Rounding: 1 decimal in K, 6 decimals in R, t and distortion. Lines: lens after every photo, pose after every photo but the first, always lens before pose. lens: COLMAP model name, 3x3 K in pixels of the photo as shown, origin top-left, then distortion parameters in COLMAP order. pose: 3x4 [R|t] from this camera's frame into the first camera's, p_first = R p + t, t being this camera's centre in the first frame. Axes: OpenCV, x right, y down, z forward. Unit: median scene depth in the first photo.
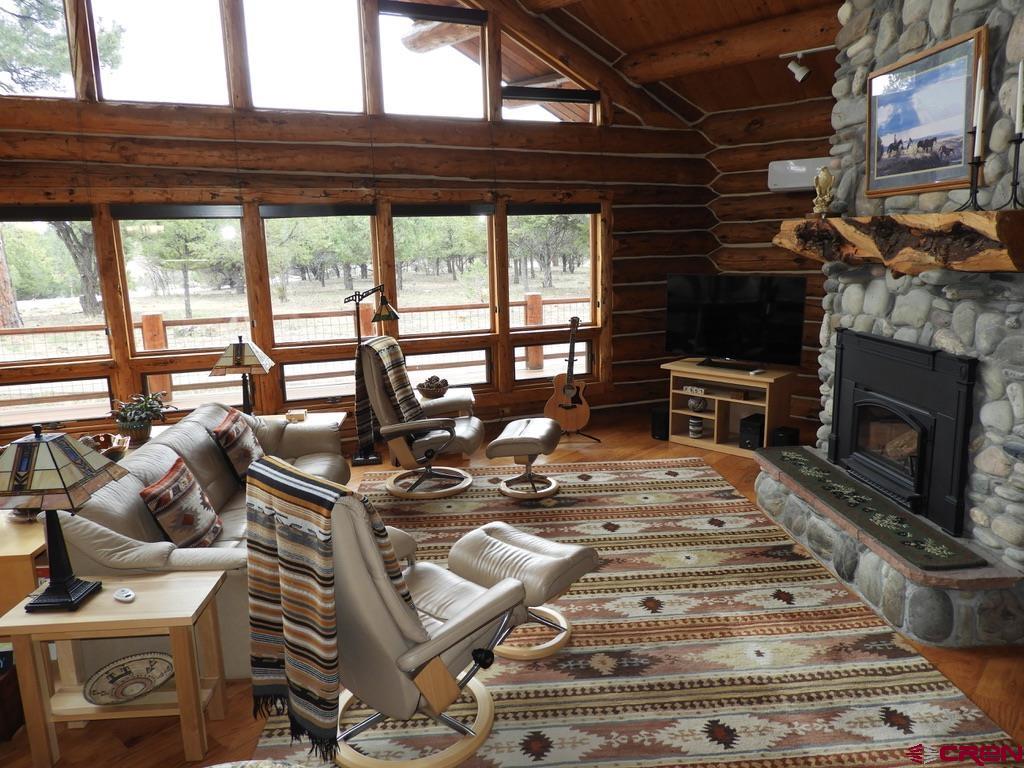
lens RADIAL K [[722.7, 0, 510.7], [0, 722.7, 383.7], [0, 0, 1]] dist [0.013819, -0.005254]
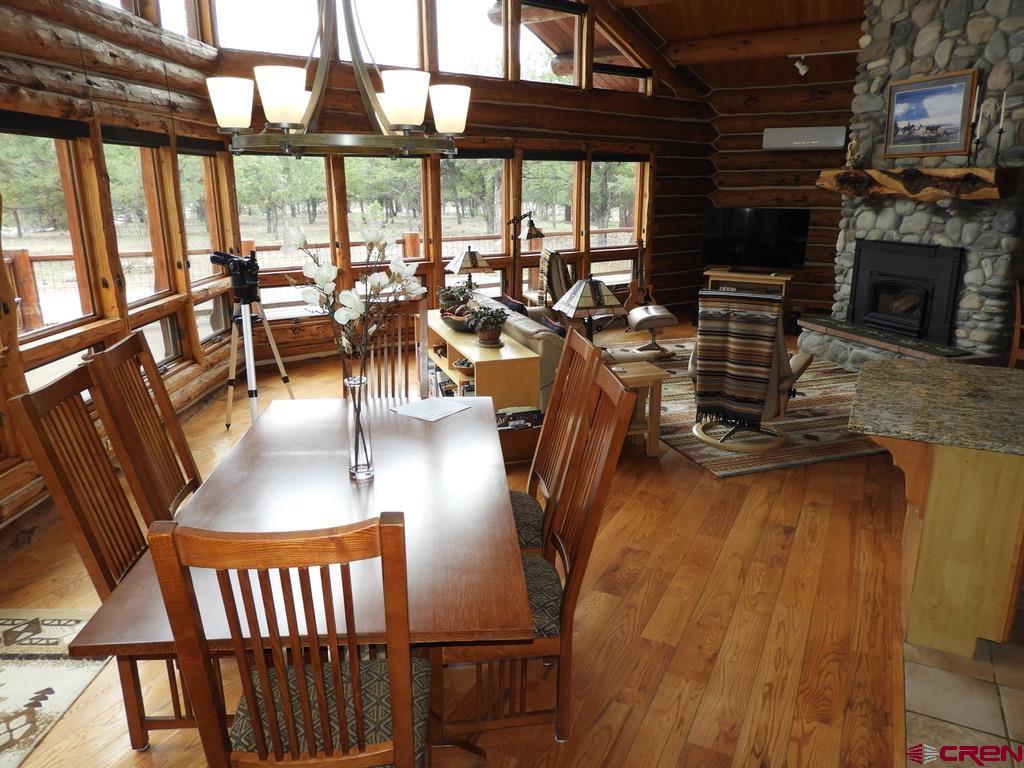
lens RADIAL K [[722.7, 0, 513.5], [0, 722.7, 382.4], [0, 0, 1]] dist [0.013819, -0.005254]
pose [[0.967234, -0.045850, 0.249714, -0.759180], [0.028921, 0.997054, 0.071044, 0.113946], [-0.252236, -0.061494, 0.965710, -0.424273]]
